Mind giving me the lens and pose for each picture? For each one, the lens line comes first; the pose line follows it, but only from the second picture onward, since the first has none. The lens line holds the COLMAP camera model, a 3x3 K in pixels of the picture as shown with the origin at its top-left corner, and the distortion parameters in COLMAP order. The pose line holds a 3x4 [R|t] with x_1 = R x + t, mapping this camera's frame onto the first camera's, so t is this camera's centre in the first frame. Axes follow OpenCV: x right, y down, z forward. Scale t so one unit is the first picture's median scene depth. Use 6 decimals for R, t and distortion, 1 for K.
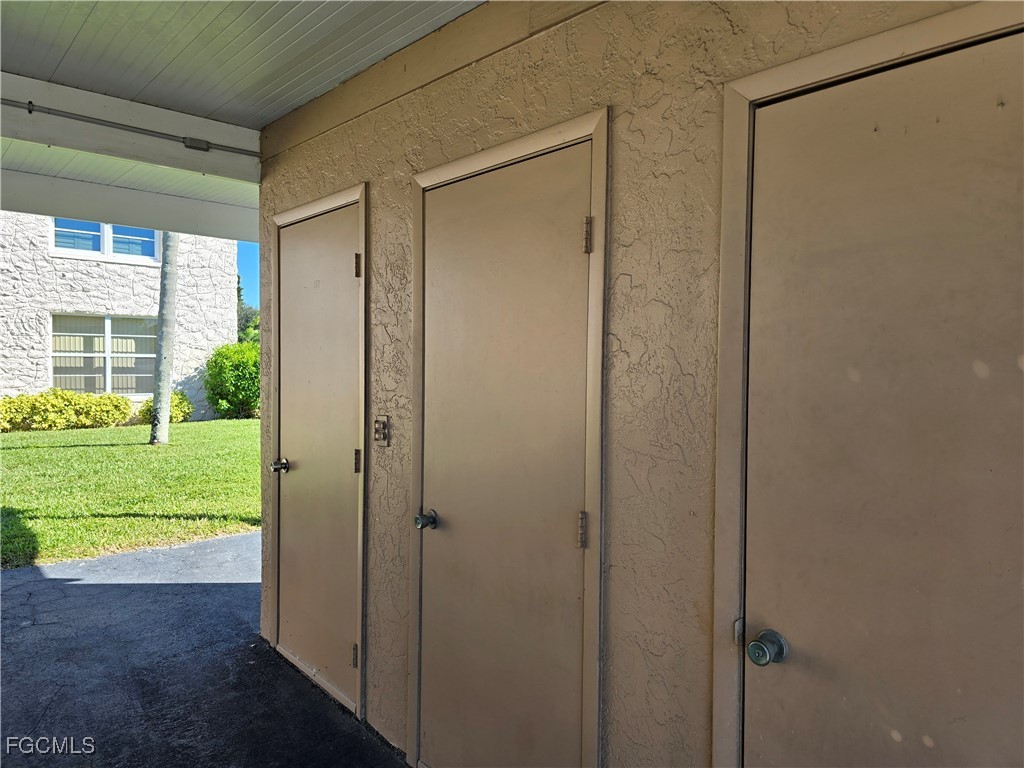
lens RADIAL K [[683.4, 0, 511.6], [0, 683.4, 374.1], [0, 0, 1]] dist [0.018609, -0.004727]
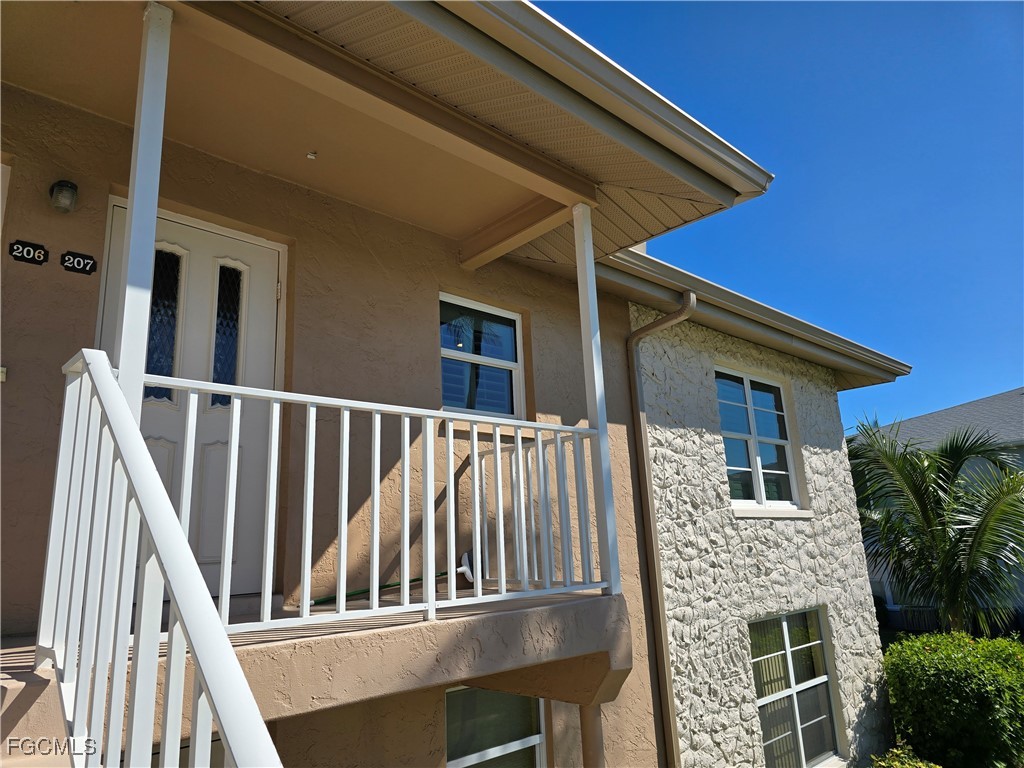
lens RADIAL K [[683.4, 0, 511.2], [0, 683.4, 386.7], [0, 0, 1]] dist [0.018609, -0.004727]
pose [[0.997192, -0.068133, 0.031068, -0.843241], [0.074023, 0.959563, -0.271588, -0.131859], [-0.011308, 0.273125, 0.961912, 0.428740]]
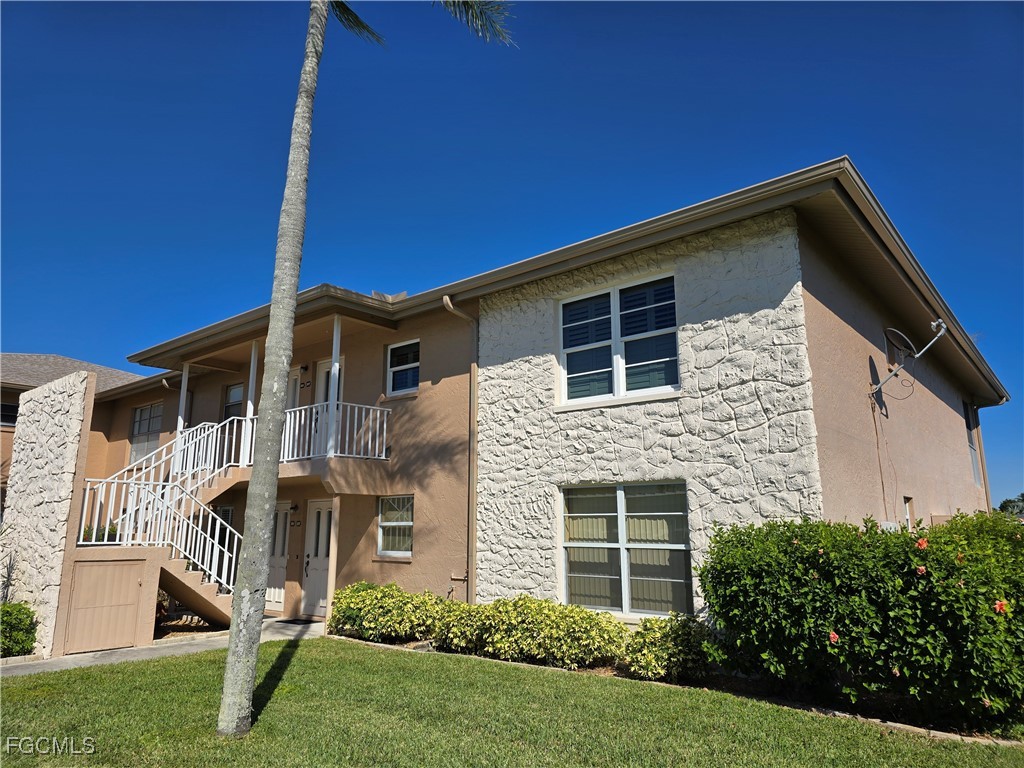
lens RADIAL K [[683.4, 0, 509.9], [0, 683.4, 375.0], [0, 0, 1]] dist [0.018609, -0.004727]
pose [[0.144807, -0.241156, -0.959622, 0.062119], [-0.032067, 0.968191, -0.248149, -0.020447], [0.988940, 0.066706, 0.132468, 0.828789]]
